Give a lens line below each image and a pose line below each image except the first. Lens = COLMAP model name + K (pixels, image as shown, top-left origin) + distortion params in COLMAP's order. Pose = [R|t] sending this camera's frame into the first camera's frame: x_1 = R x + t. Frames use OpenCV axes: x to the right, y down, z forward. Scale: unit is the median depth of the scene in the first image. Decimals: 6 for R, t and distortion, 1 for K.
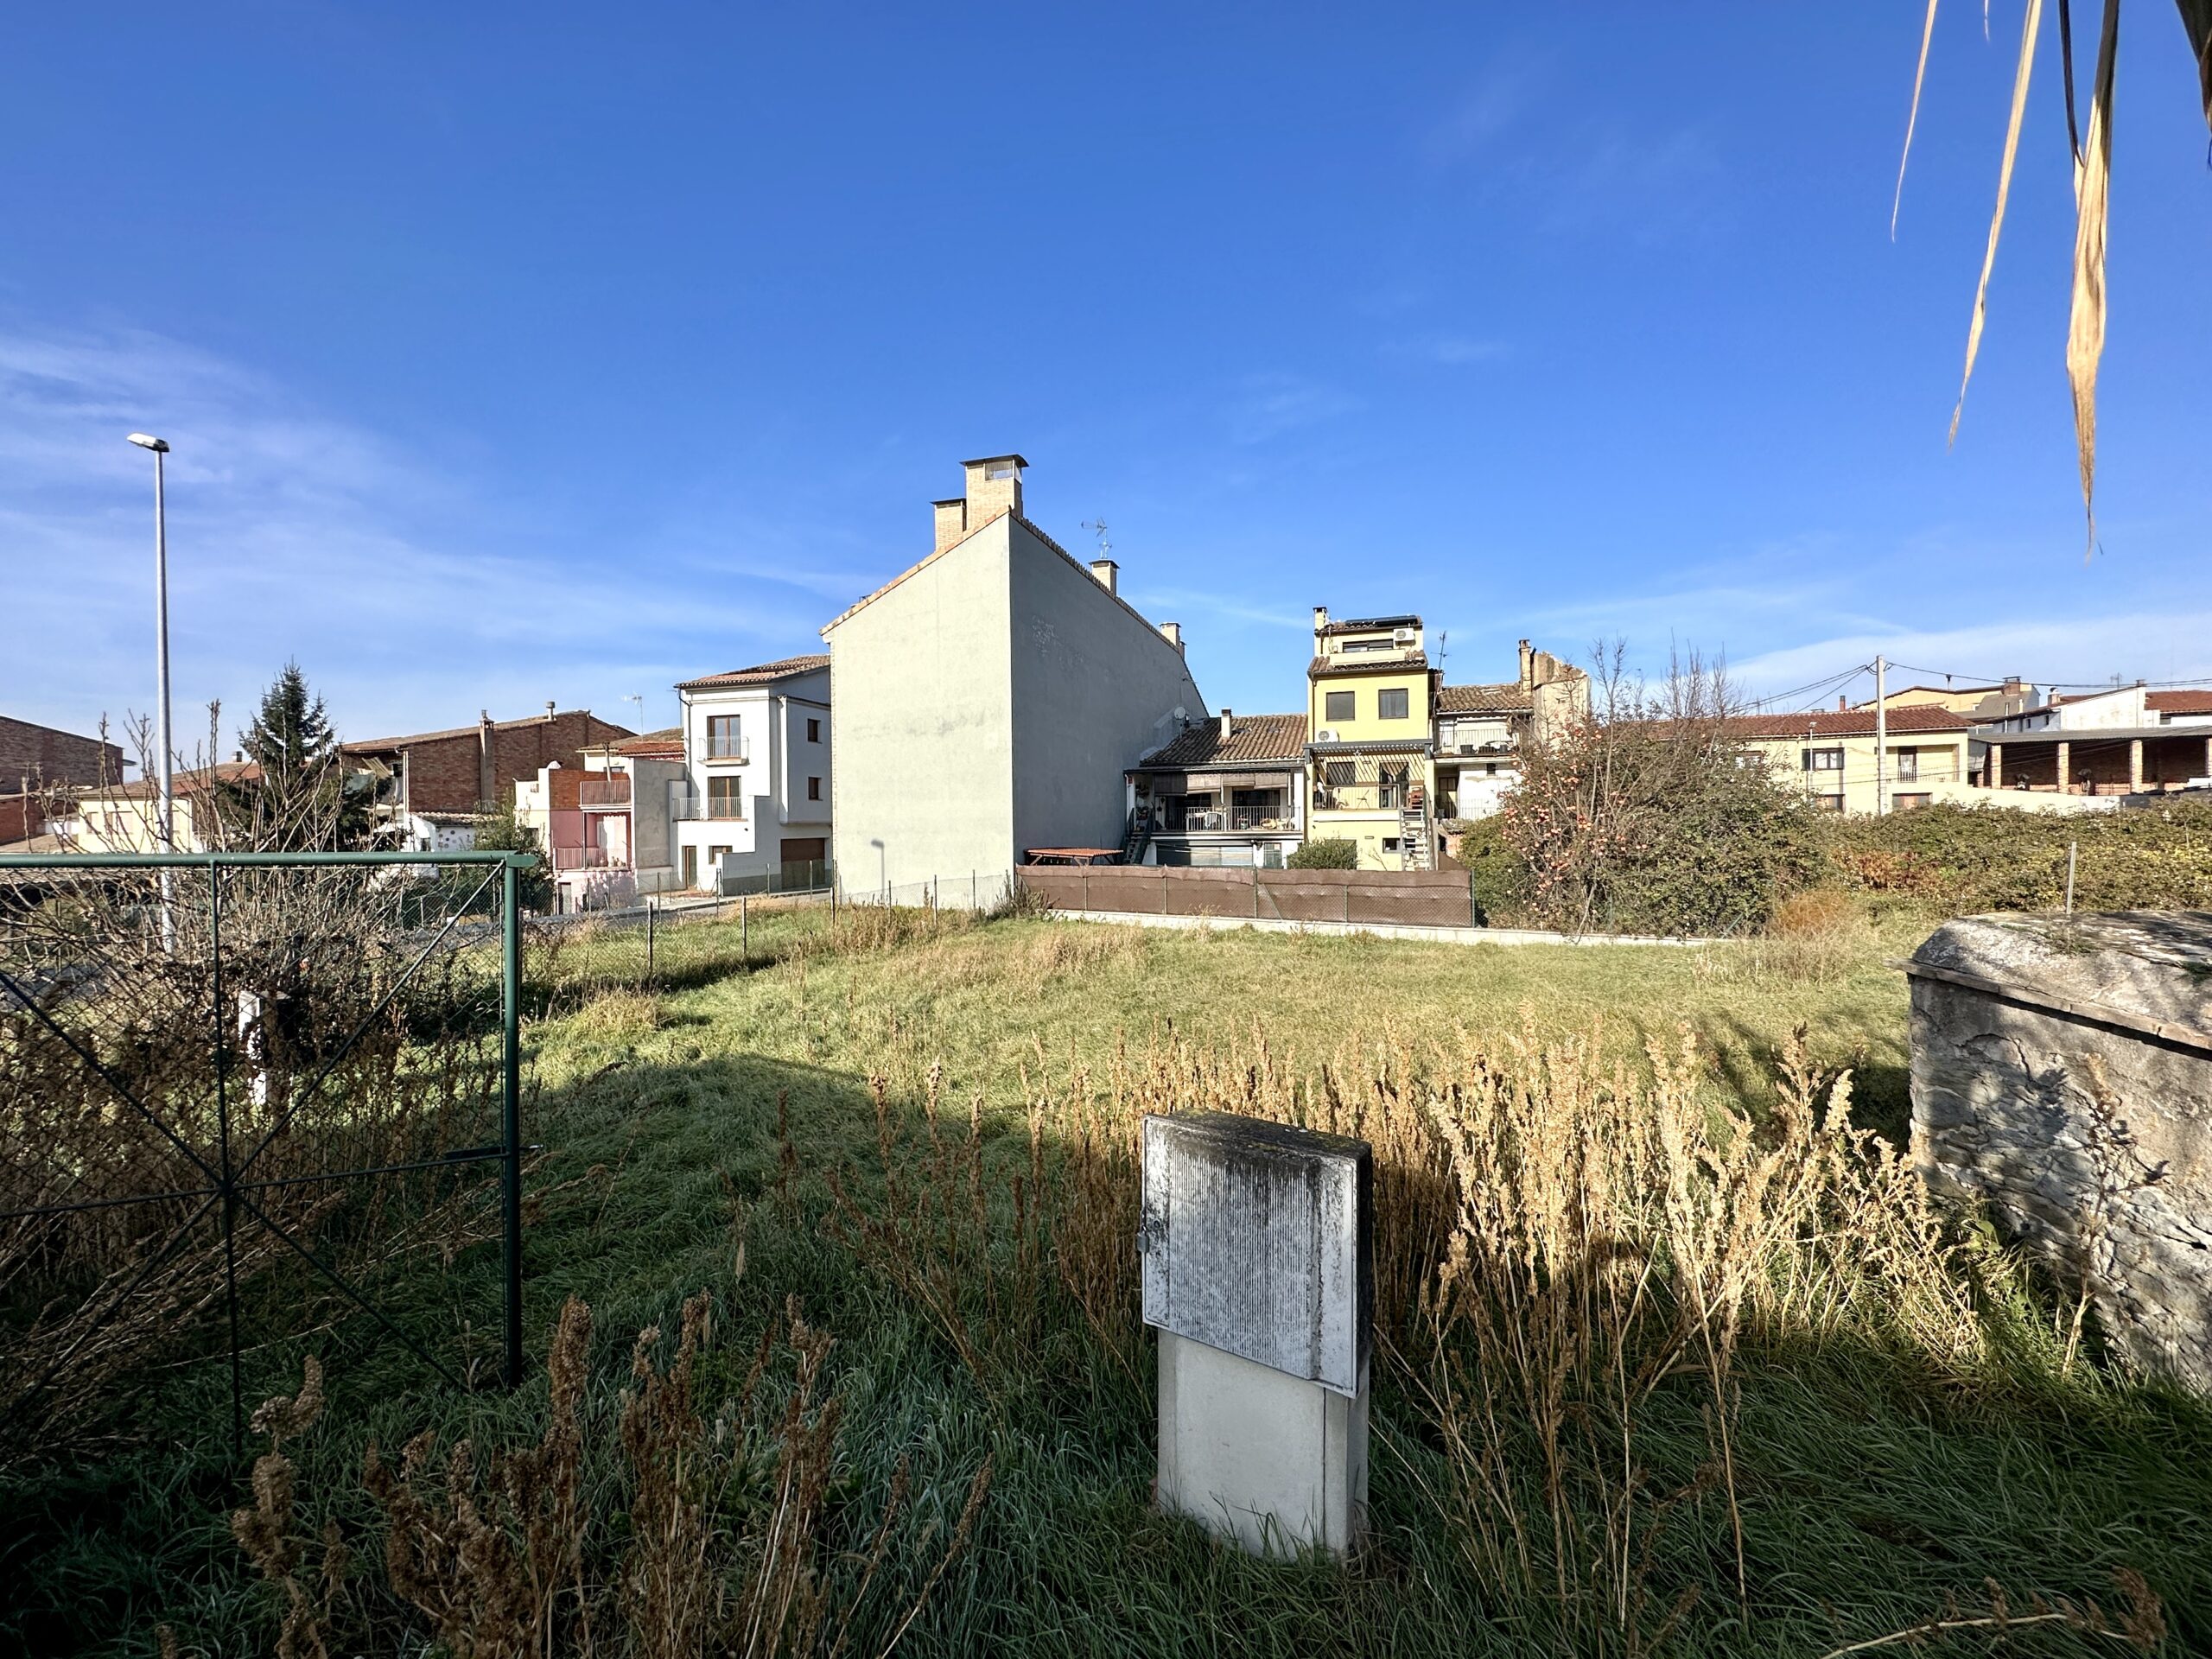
lens RADIAL K [[879.5, 0, 1103.4], [0, 879.5, 831.7], [0, 0, 1]] dist [-0.001532, -0.000184]
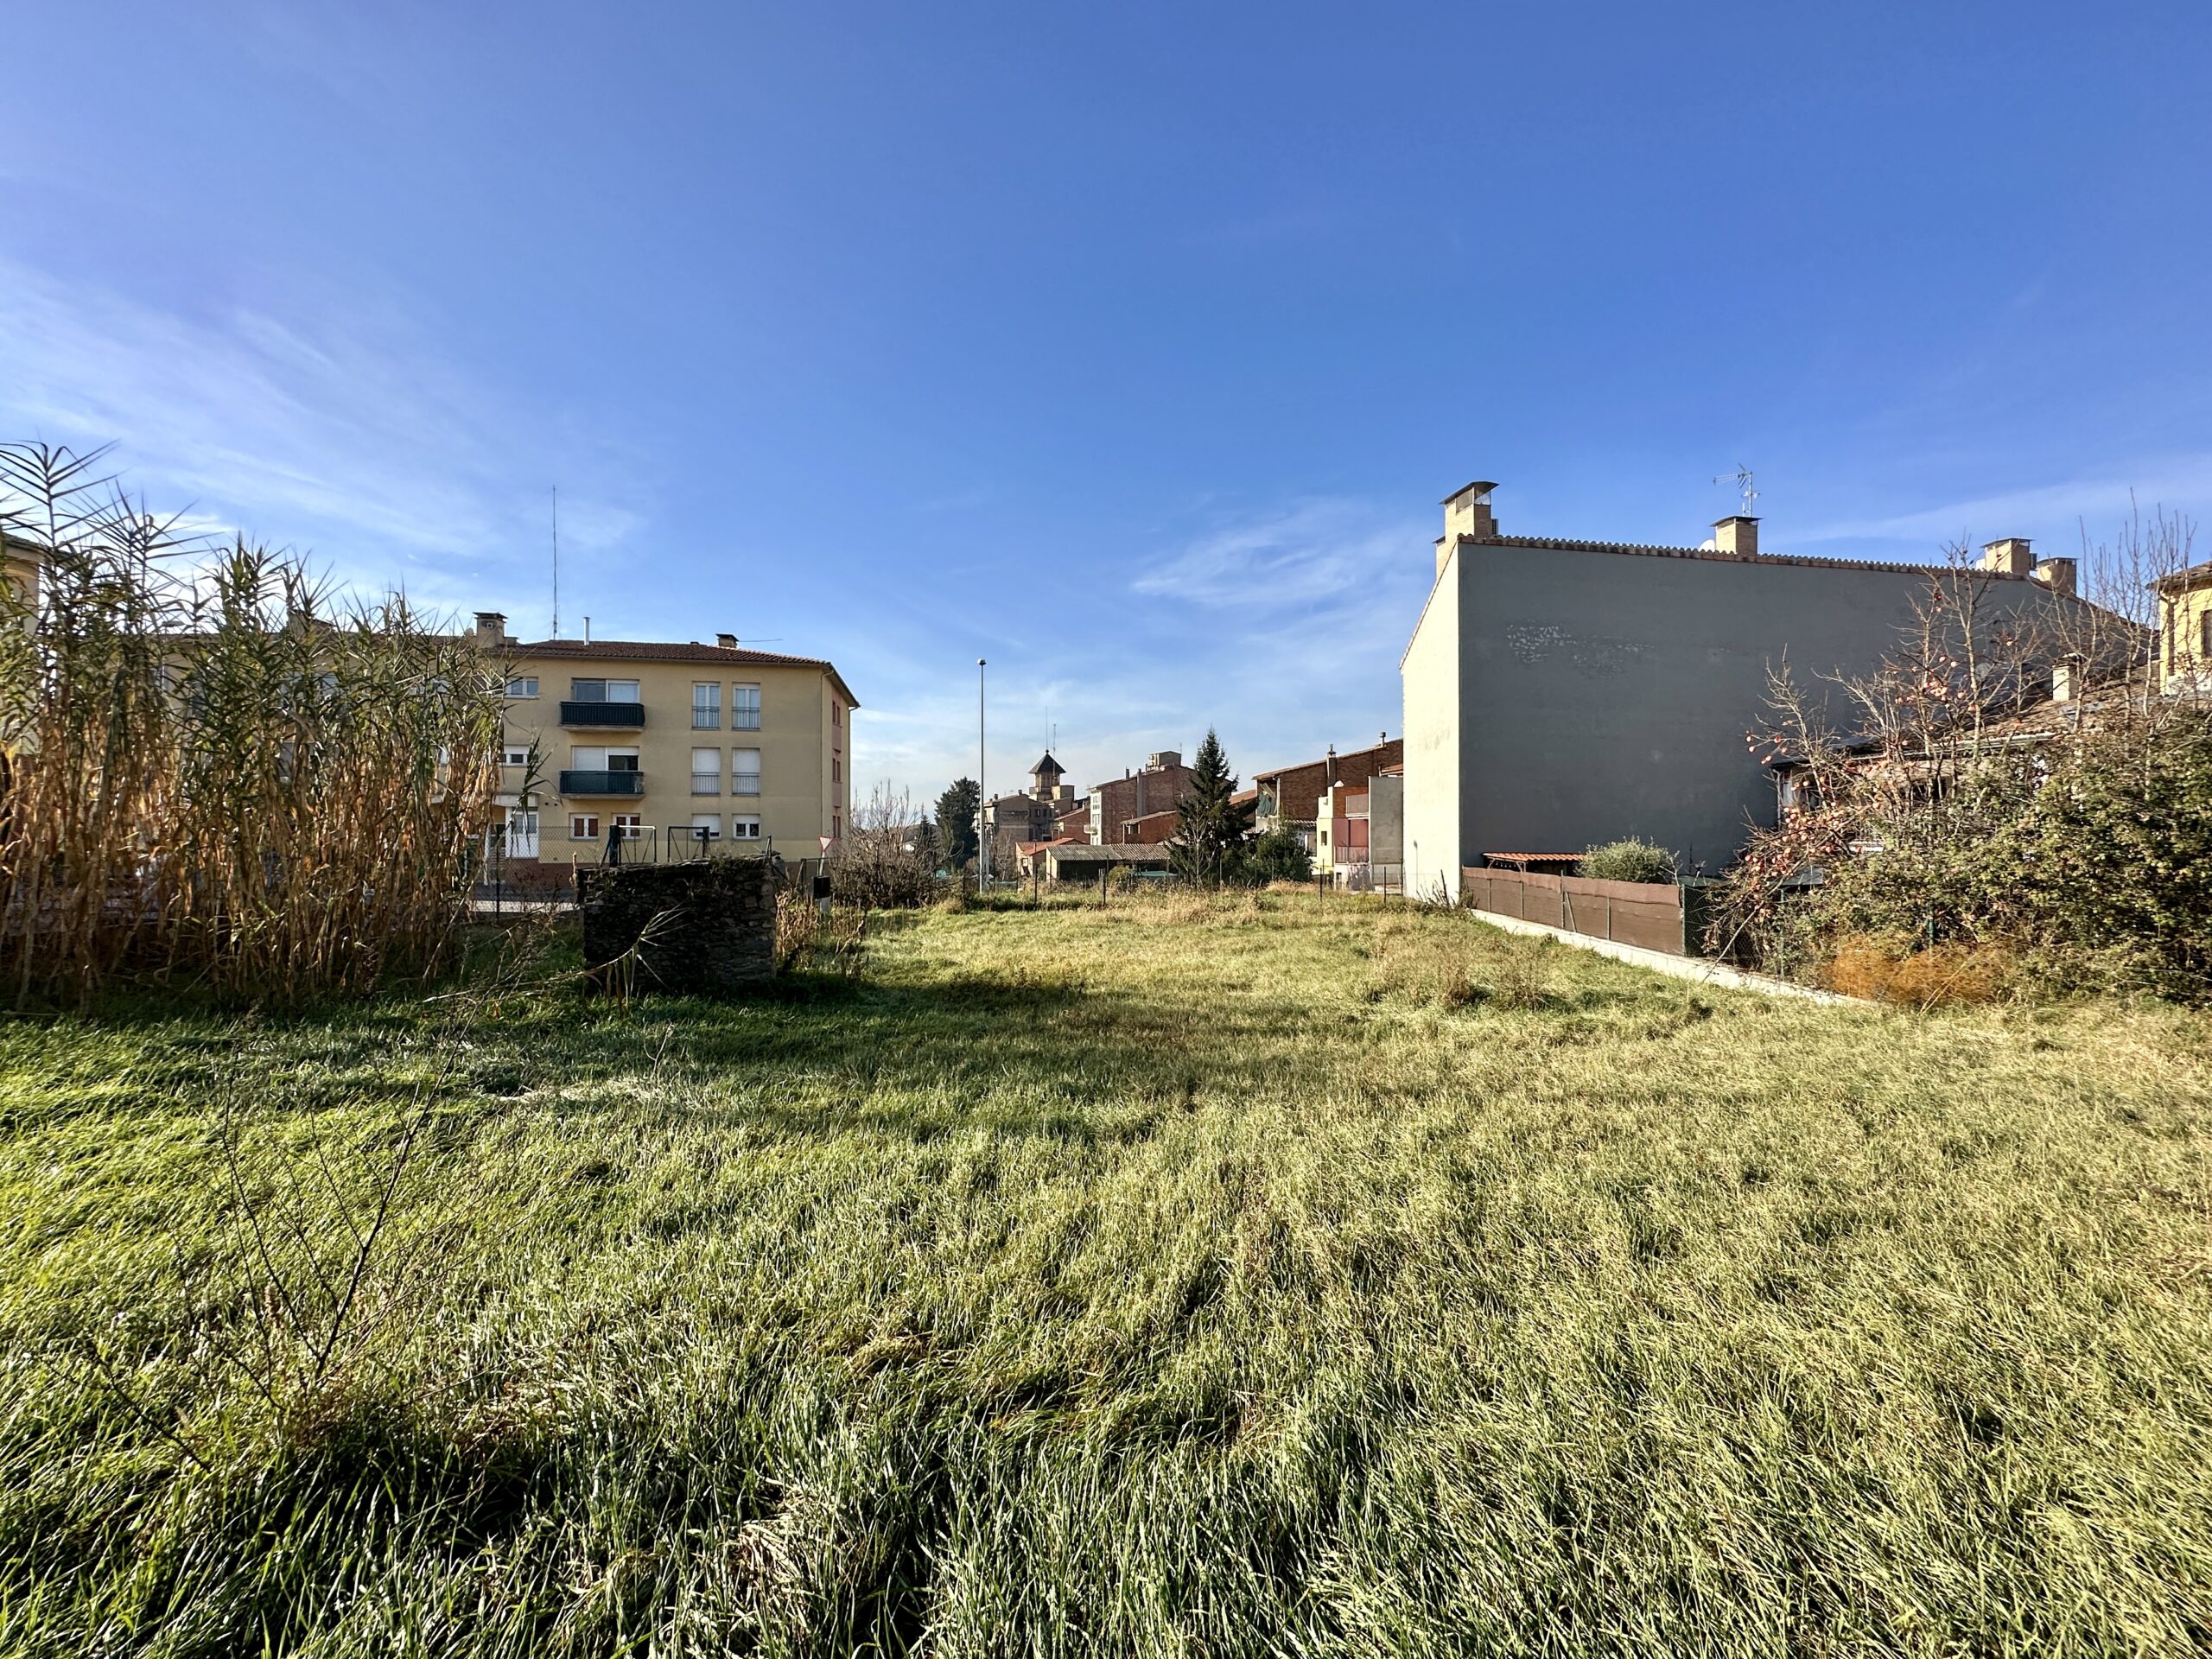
lens RADIAL K [[885.3, 0, 1093.0], [0, 885.3, 825.5], [0, 0, 1]] dist [-0.000614, 0.000042]
pose [[0.446722, 0.003208, -0.894667, 0.456920], [-0.019335, 0.999795, -0.006069, 0.002296], [0.894464, 0.020010, 0.446693, 0.078500]]
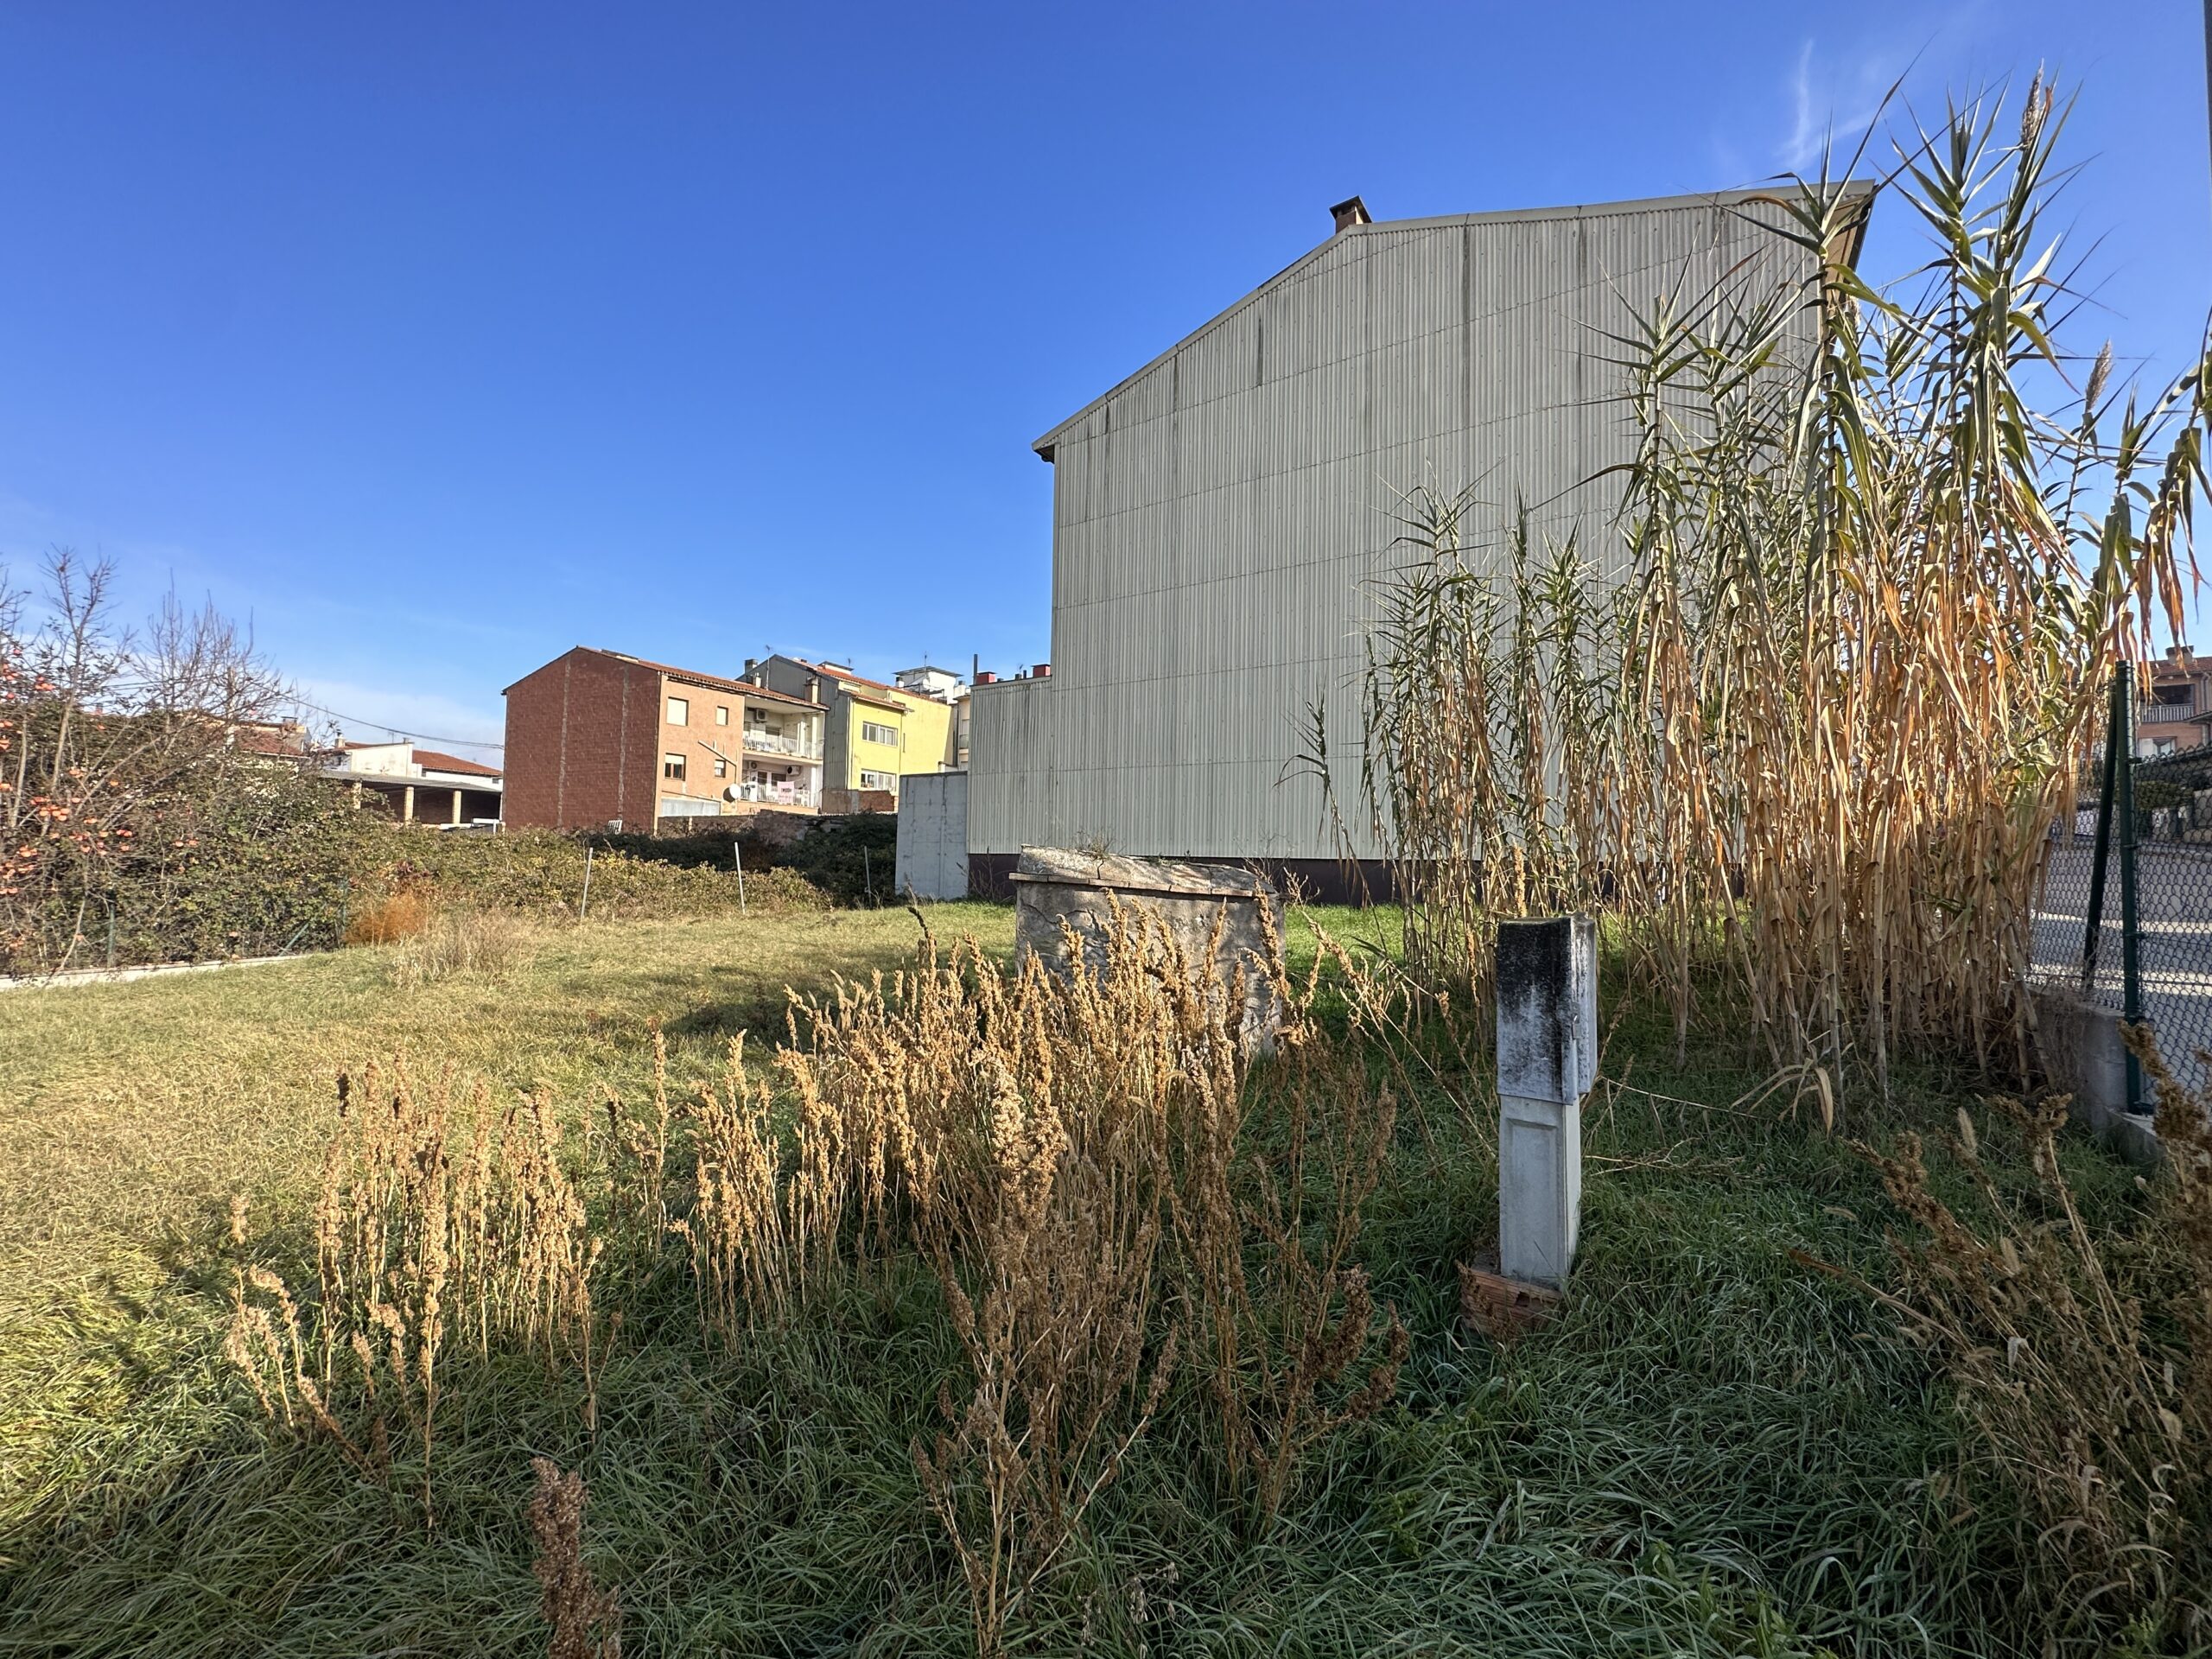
lens RADIAL K [[879.5, 0, 1103.4], [0, 879.5, 831.7], [0, 0, 1]] dist [-0.001532, -0.000184]
pose [[-0.015334, 0.051297, 0.998566, -0.065869], [-0.009465, 0.998631, -0.051445, 0.016502], [-0.999838, -0.010240, -0.014827, 0.096551]]
